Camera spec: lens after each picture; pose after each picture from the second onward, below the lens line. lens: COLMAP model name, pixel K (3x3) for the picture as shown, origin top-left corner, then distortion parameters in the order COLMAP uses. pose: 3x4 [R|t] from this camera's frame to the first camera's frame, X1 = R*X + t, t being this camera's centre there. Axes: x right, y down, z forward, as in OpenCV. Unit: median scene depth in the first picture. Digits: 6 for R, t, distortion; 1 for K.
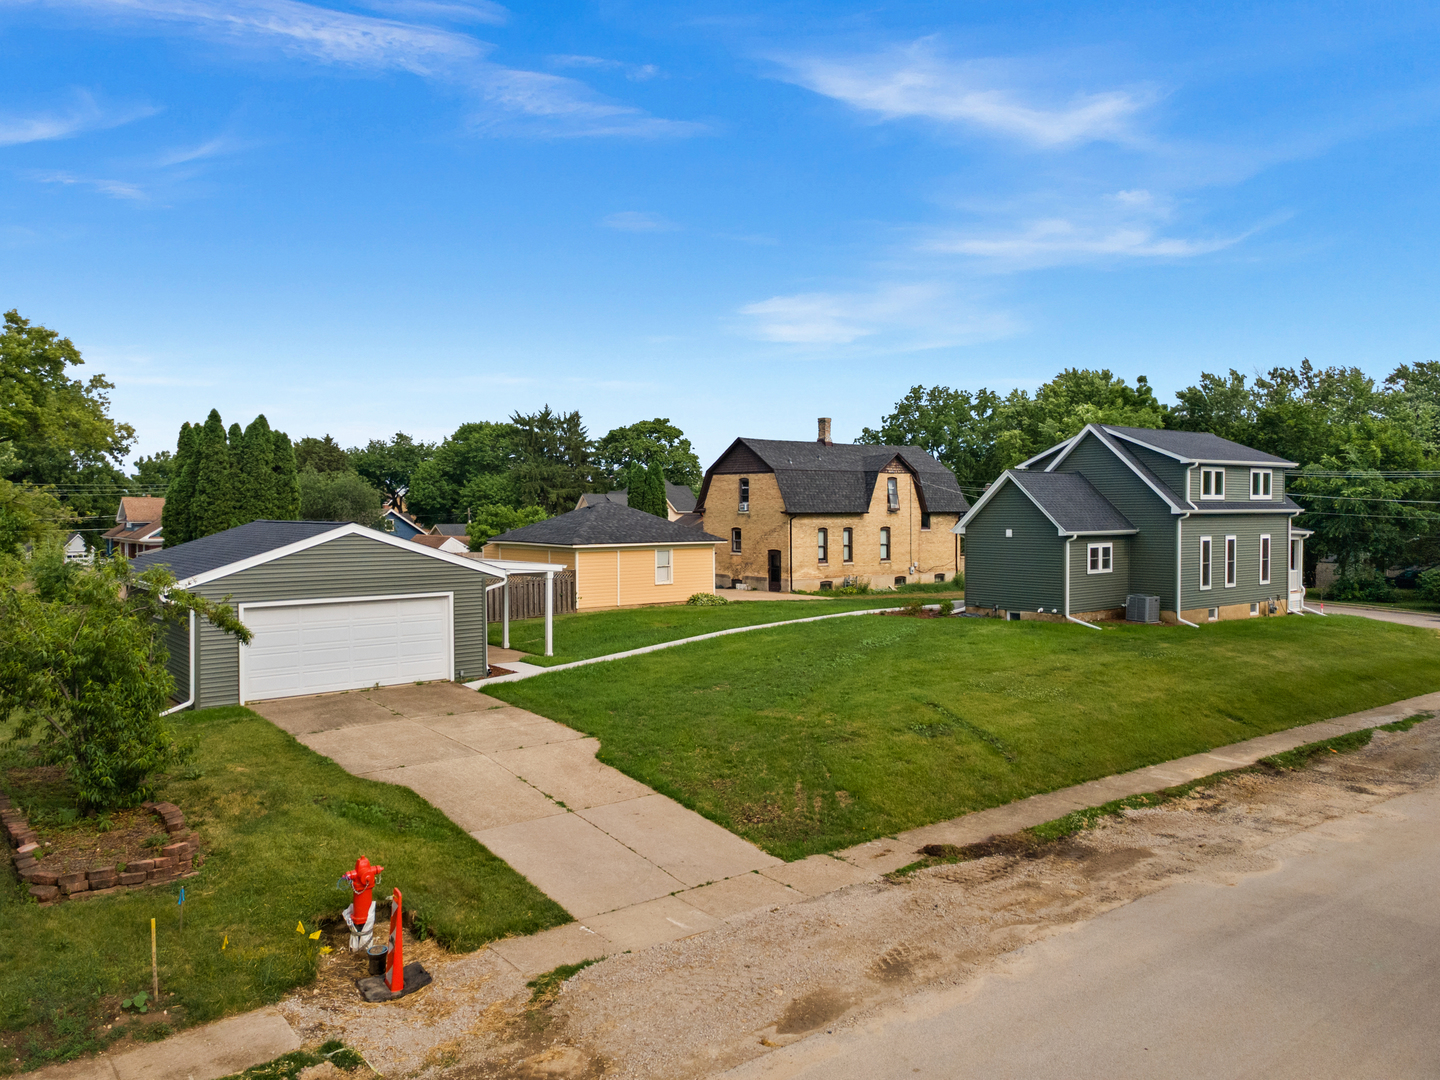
lens RADIAL K [[1030.3, 0, 717.9], [0, 1030.3, 531.7], [0, 0, 1]] dist [0.037561, 0.007685]
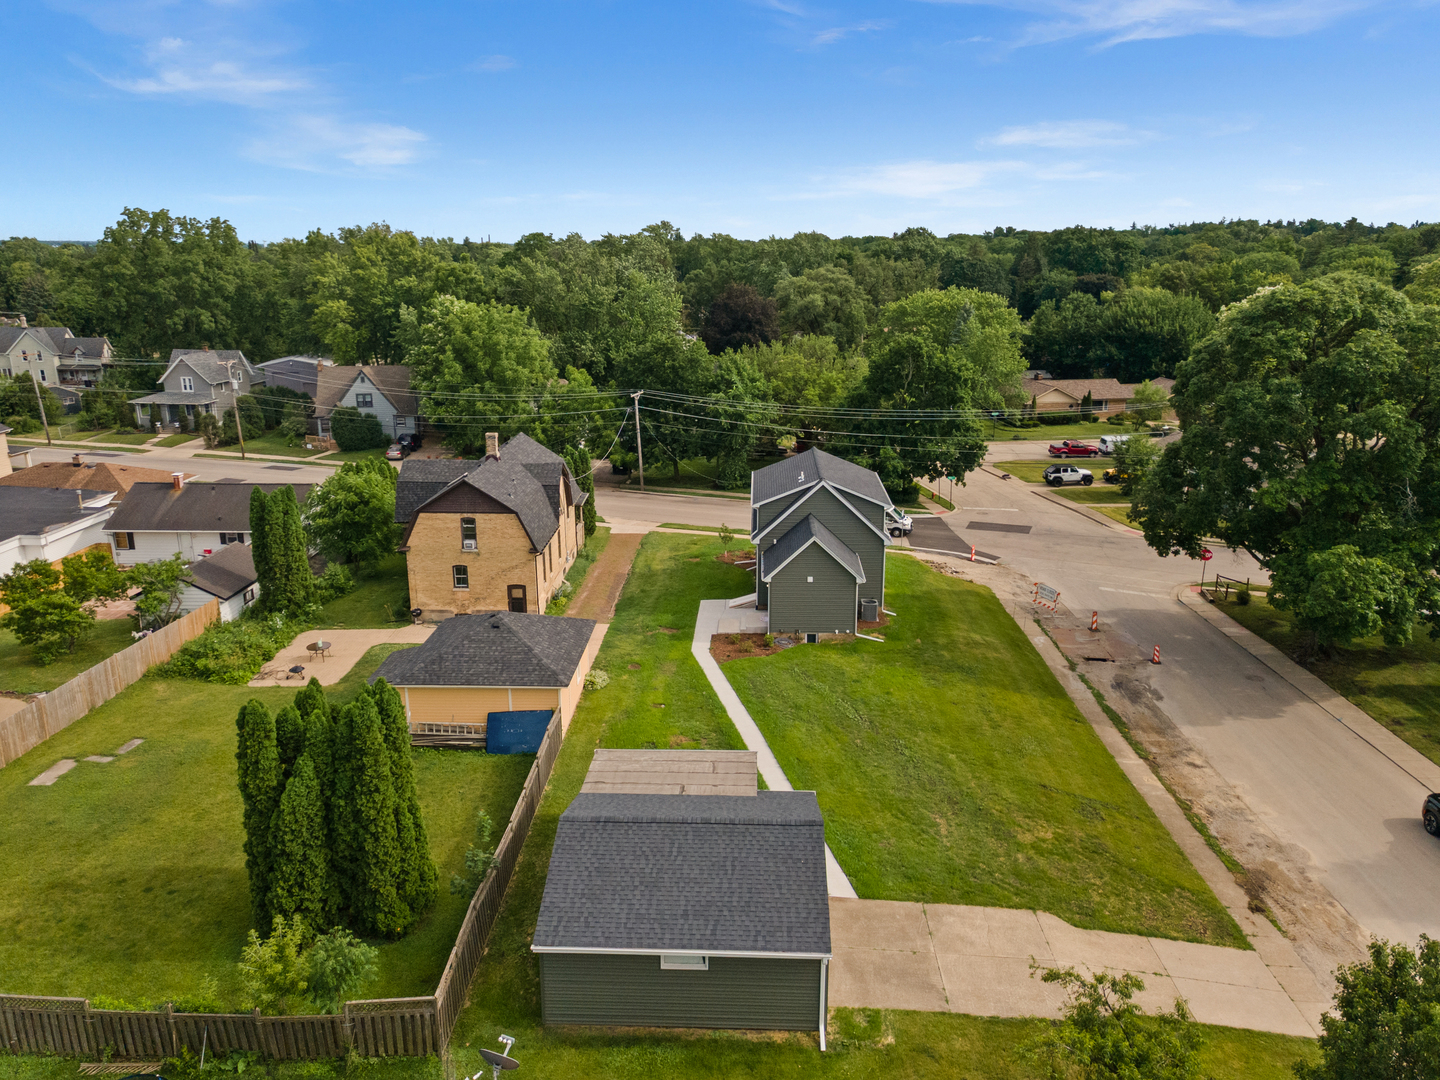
lens RADIAL K [[1030.3, 0, 723.5], [0, 1030.3, 543.5], [0, 0, 1]] dist [0.037561, 0.007685]
pose [[0.661903, -0.196326, 0.723423, -0.545312], [0.017144, 0.968804, 0.247233, -0.273008], [-0.749394, -0.151242, 0.644620, 0.164162]]
